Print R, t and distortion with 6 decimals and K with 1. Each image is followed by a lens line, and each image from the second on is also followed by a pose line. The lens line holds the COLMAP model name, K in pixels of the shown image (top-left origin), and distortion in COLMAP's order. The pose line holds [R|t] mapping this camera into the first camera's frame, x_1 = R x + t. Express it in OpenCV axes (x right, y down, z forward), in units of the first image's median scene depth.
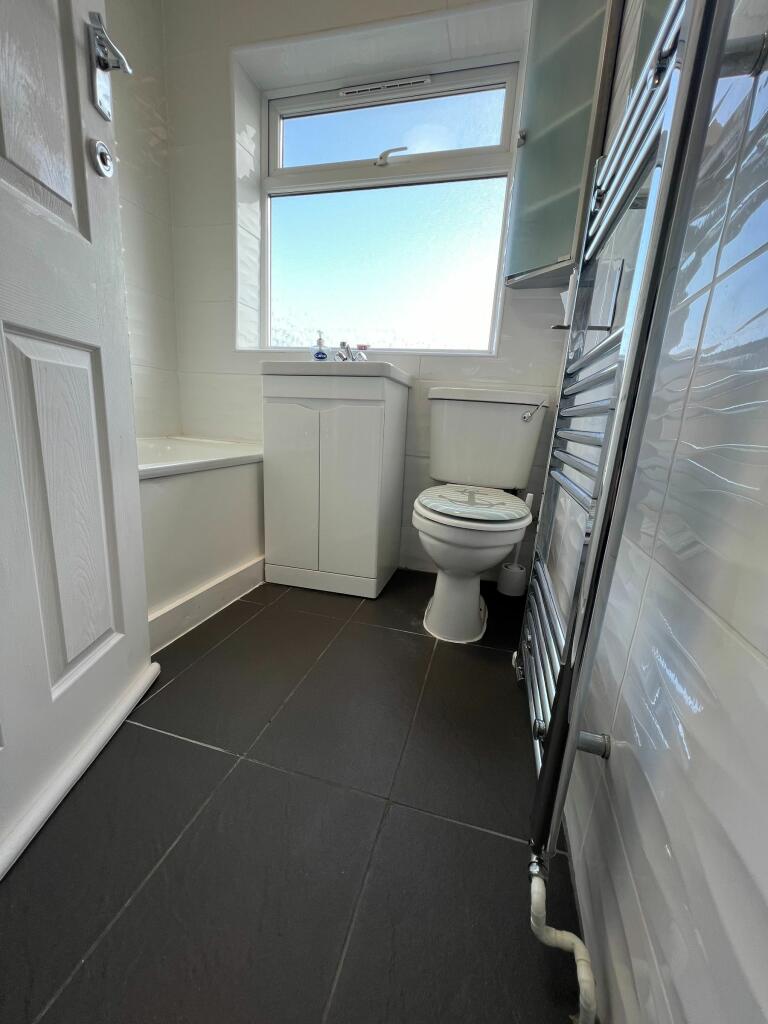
lens RADIAL K [[410.4, 0, 383.4], [0, 410.4, 512.6], [0, 0, 1]] dist [-0.006047, 0.001554]
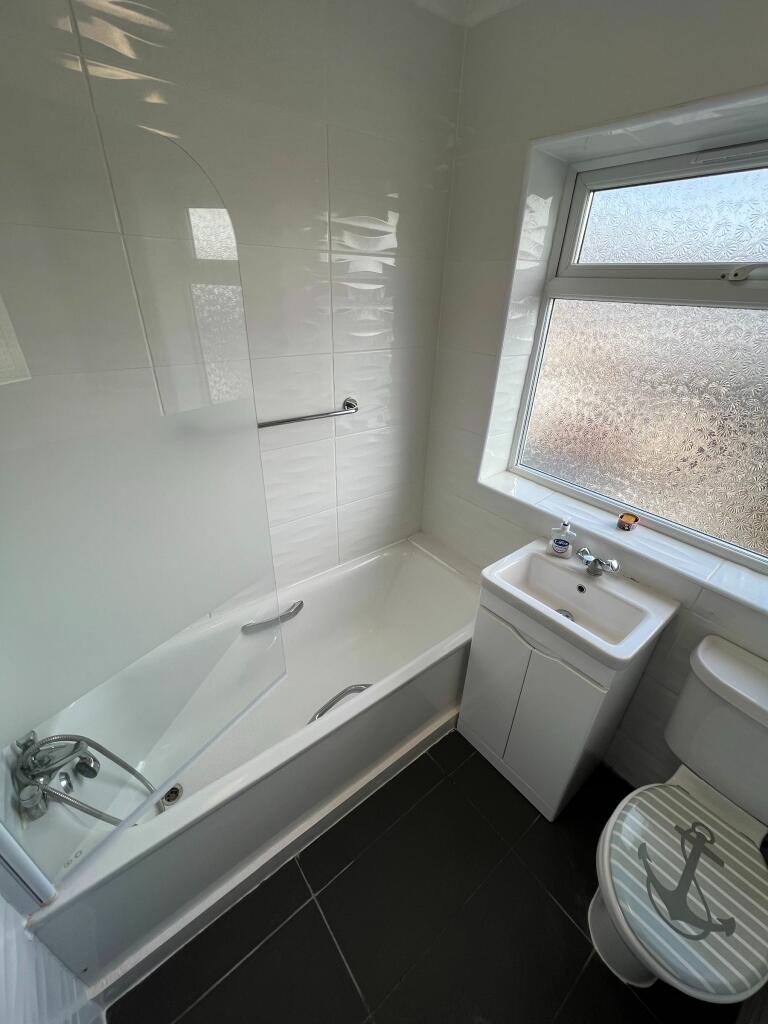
lens RADIAL K [[410.4, 0, 382.1], [0, 410.4, 515.7], [0, 0, 1]] dist [-0.006047, 0.001554]
pose [[0.803913, 0.259334, -0.535229, -0.010334], [-0.116578, 0.951180, 0.285774, -0.592737], [0.583209, -0.167342, 0.794898, 0.109371]]
